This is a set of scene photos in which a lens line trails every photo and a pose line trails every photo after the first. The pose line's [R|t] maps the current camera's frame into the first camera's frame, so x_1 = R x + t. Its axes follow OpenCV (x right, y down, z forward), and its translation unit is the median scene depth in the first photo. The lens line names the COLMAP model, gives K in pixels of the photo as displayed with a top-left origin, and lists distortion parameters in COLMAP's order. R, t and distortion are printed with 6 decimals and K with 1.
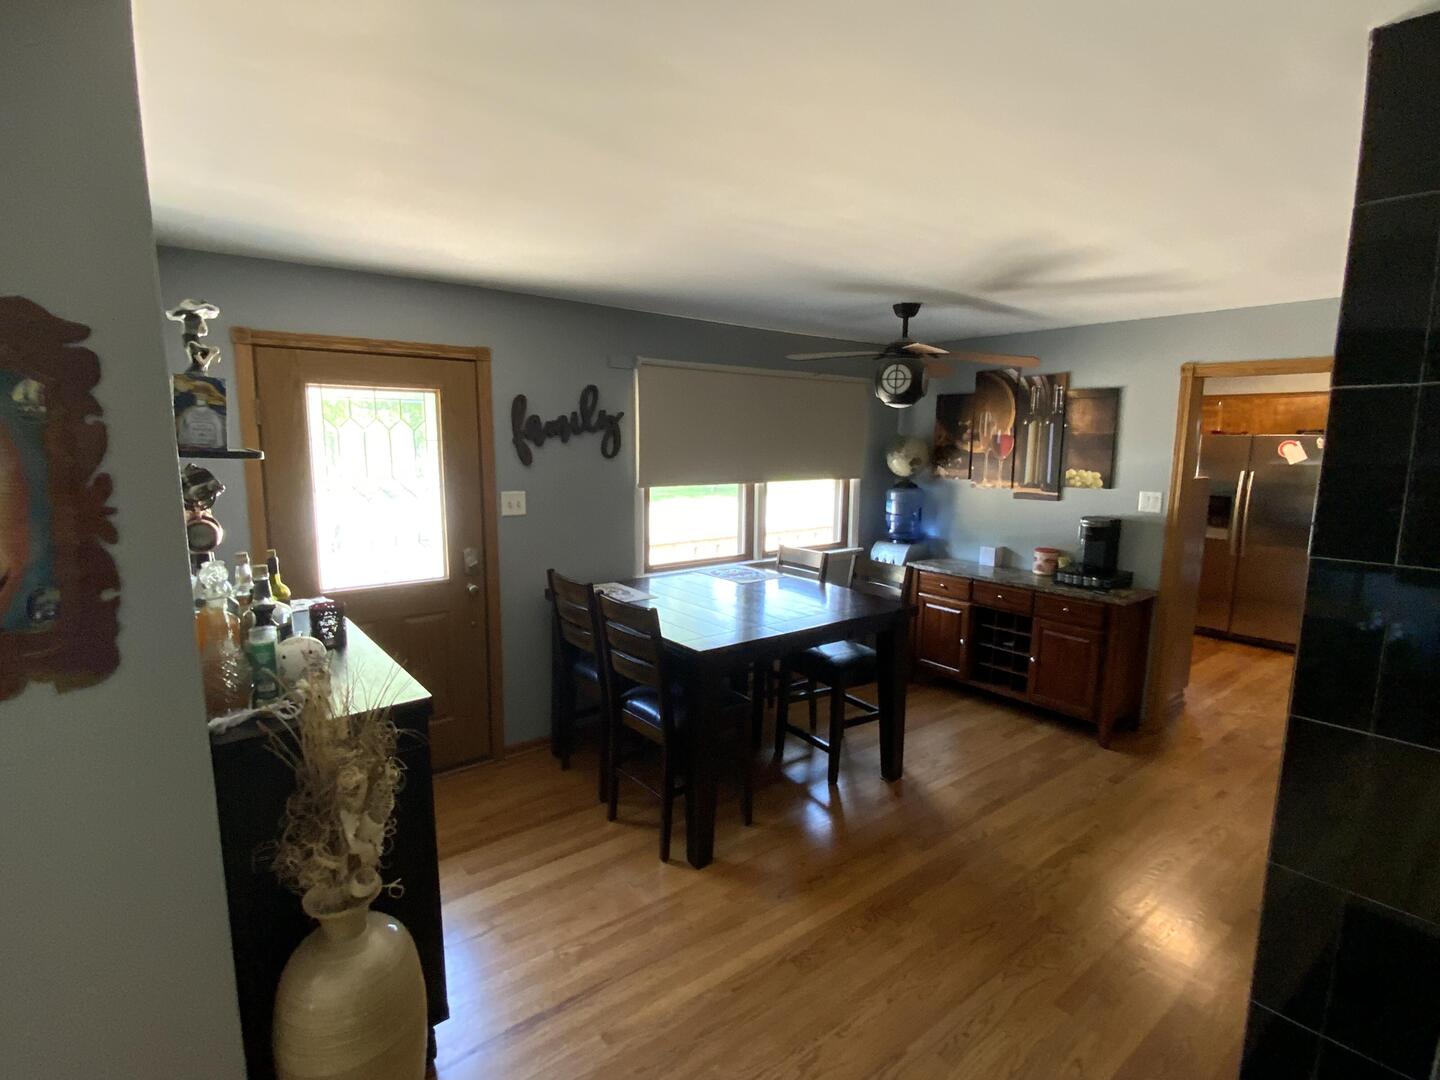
lens RADIAL K [[714.1, 0, 709.8], [0, 714.1, 539.3], [0, 0, 1]] dist [0.011666, -0.011543]
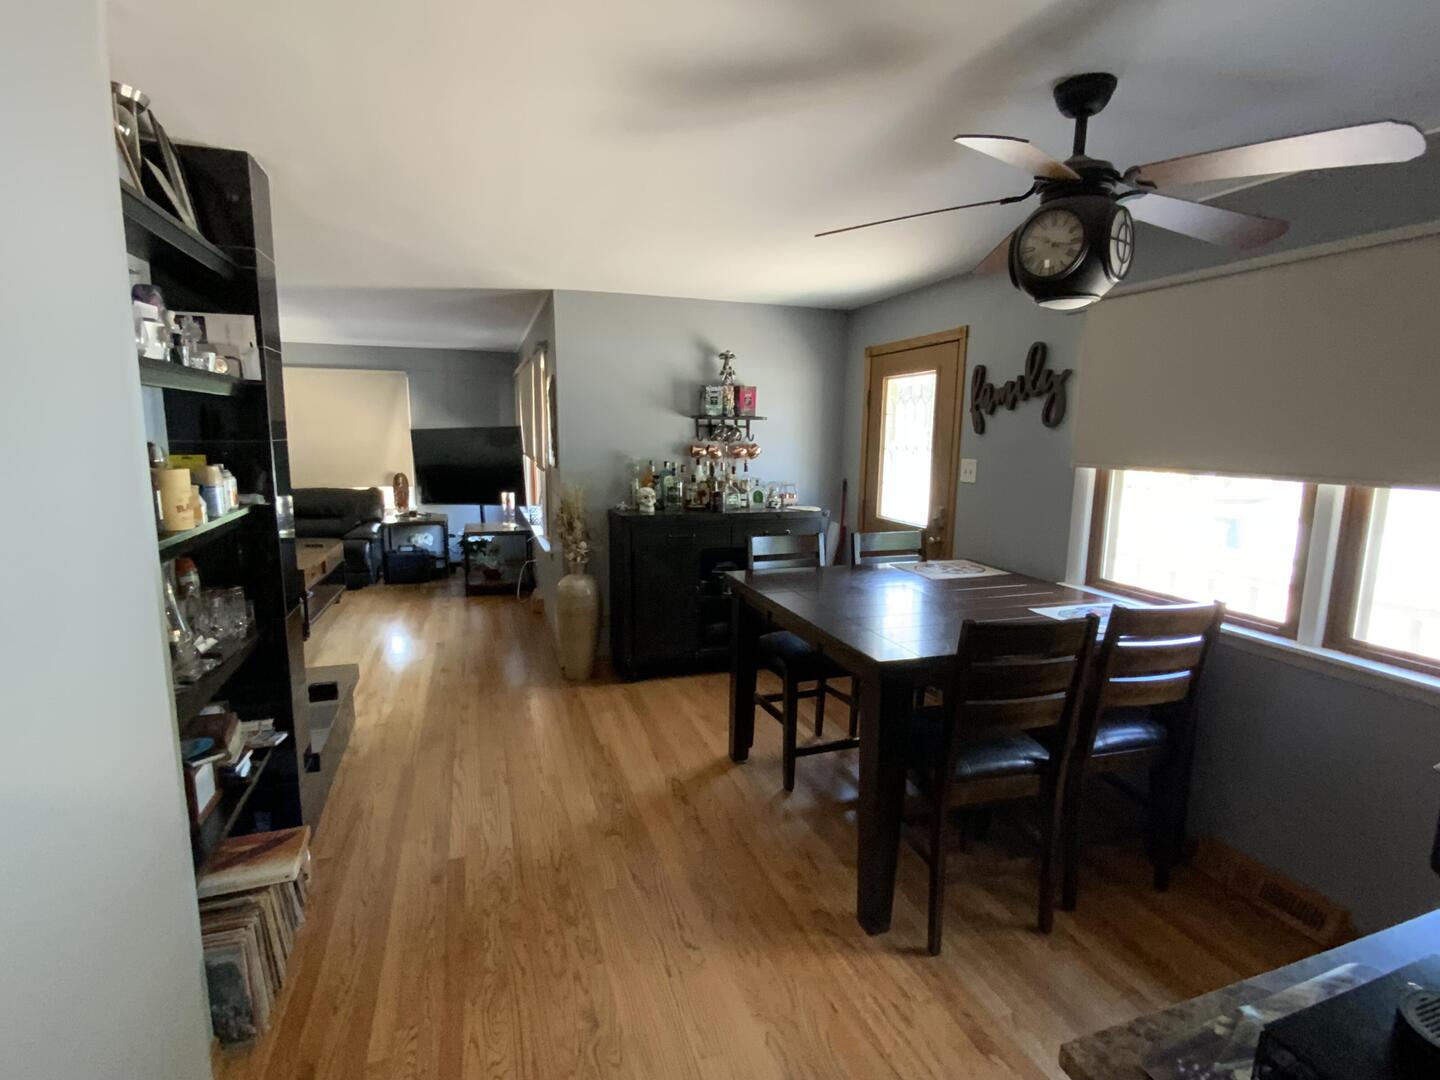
lens RADIAL K [[714.1, 0, 723.9], [0, 714.1, 546.9], [0, 0, 1]] dist [0.011666, -0.011543]
pose [[-0.312798, 0.131740, -0.940639, 0.692686], [-0.152252, 0.970574, 0.186562, -0.068599], [0.937538, 0.201570, -0.283536, 0.817422]]
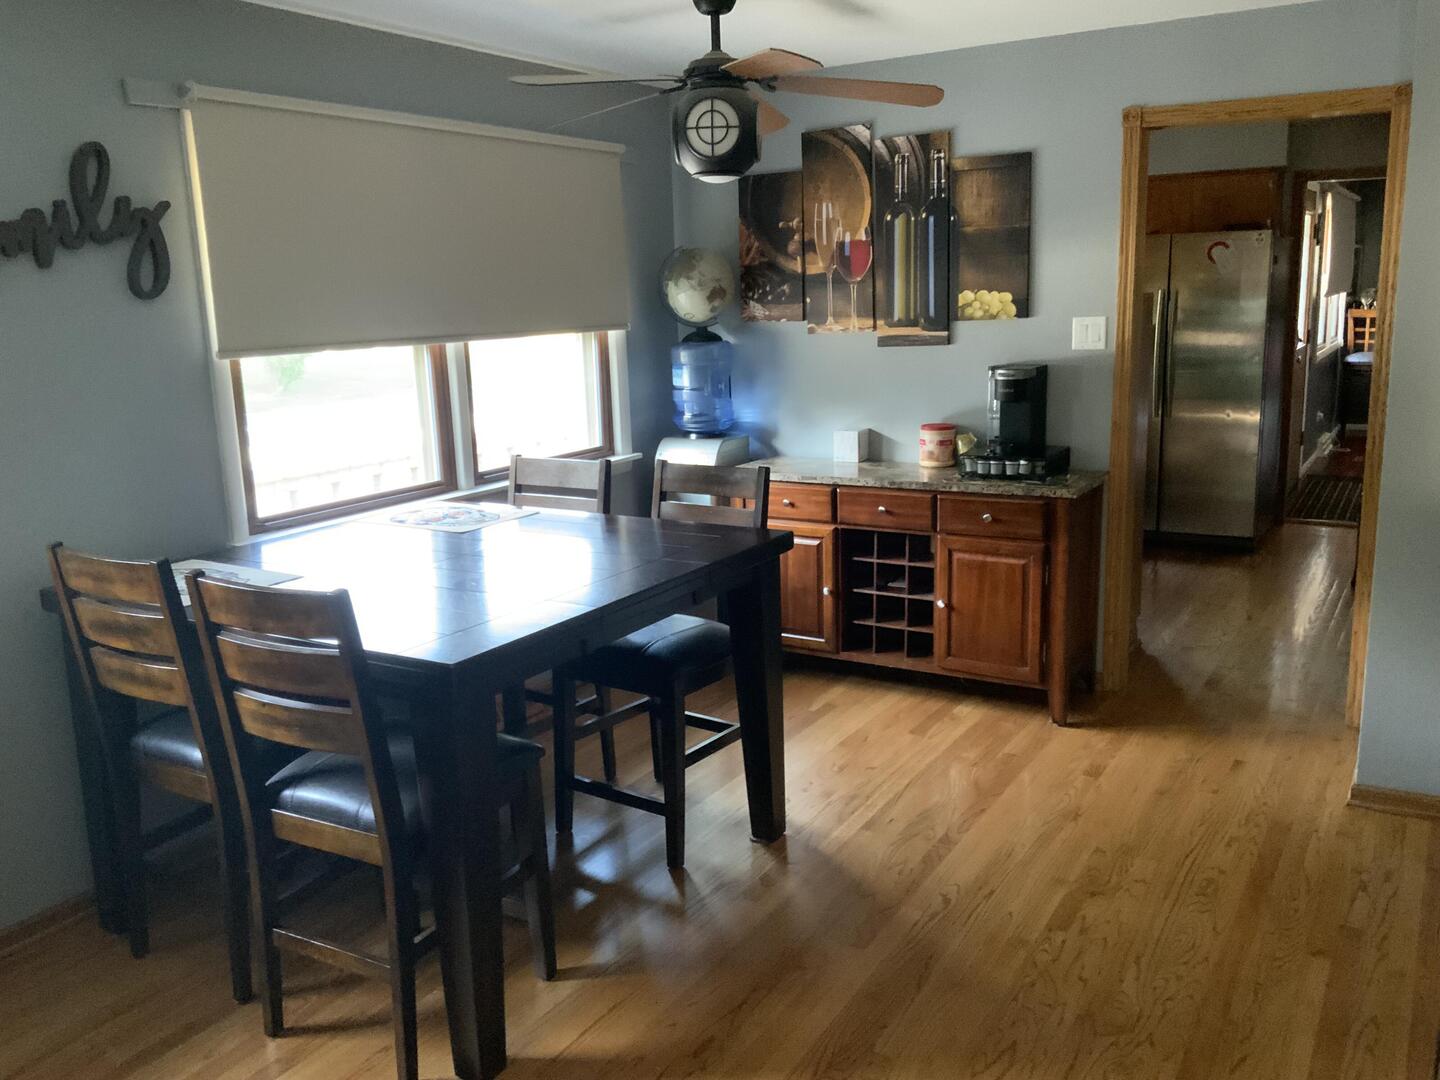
lens RADIAL K [[1190.9, 0, 719.5], [0, 1190.9, 543.9], [0, 0, 1]] dist [0.046170, -0.070391]
pose [[0.933848, -0.114647, 0.338799, -0.068101], [0.092253, 0.992392, 0.081537, 0.015195], [-0.345569, -0.044888, 0.937319, 0.104071]]
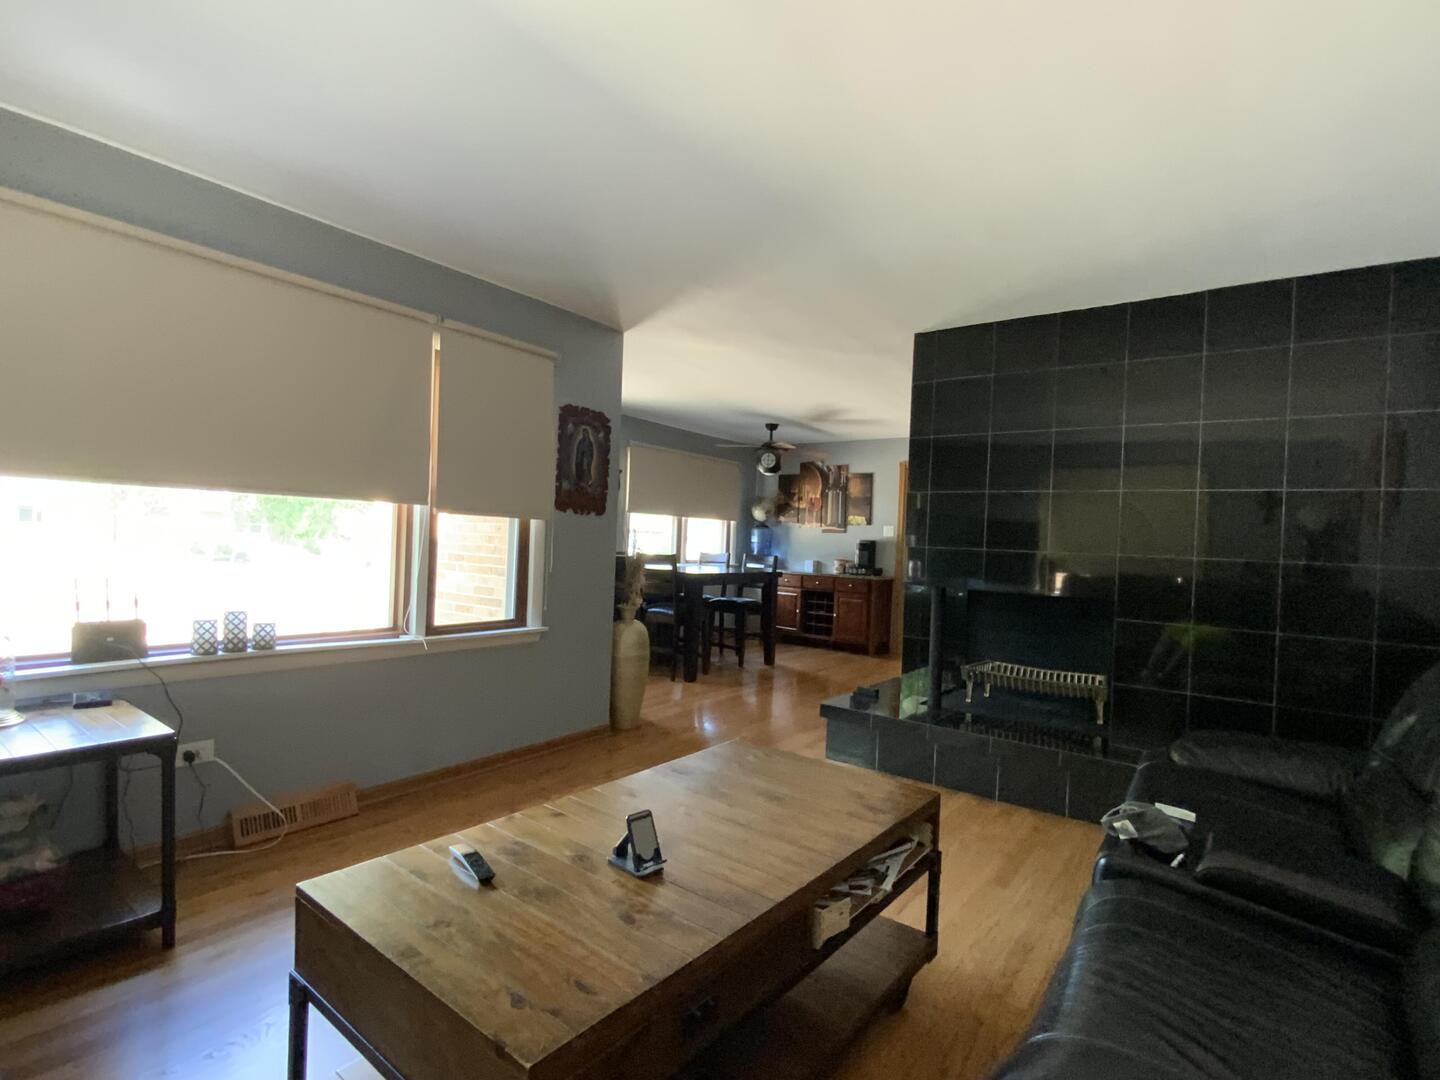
lens RADIAL K [[714.1, 0, 716.0], [0, 714.1, 533.0], [0, 0, 1]] dist [0.011666, -0.011543]
pose [[0.962678, 0.031395, 0.268822, -0.340106], [0.007635, 0.989704, -0.142925, 0.216523], [-0.270541, 0.139643, 0.952527, -0.688909]]
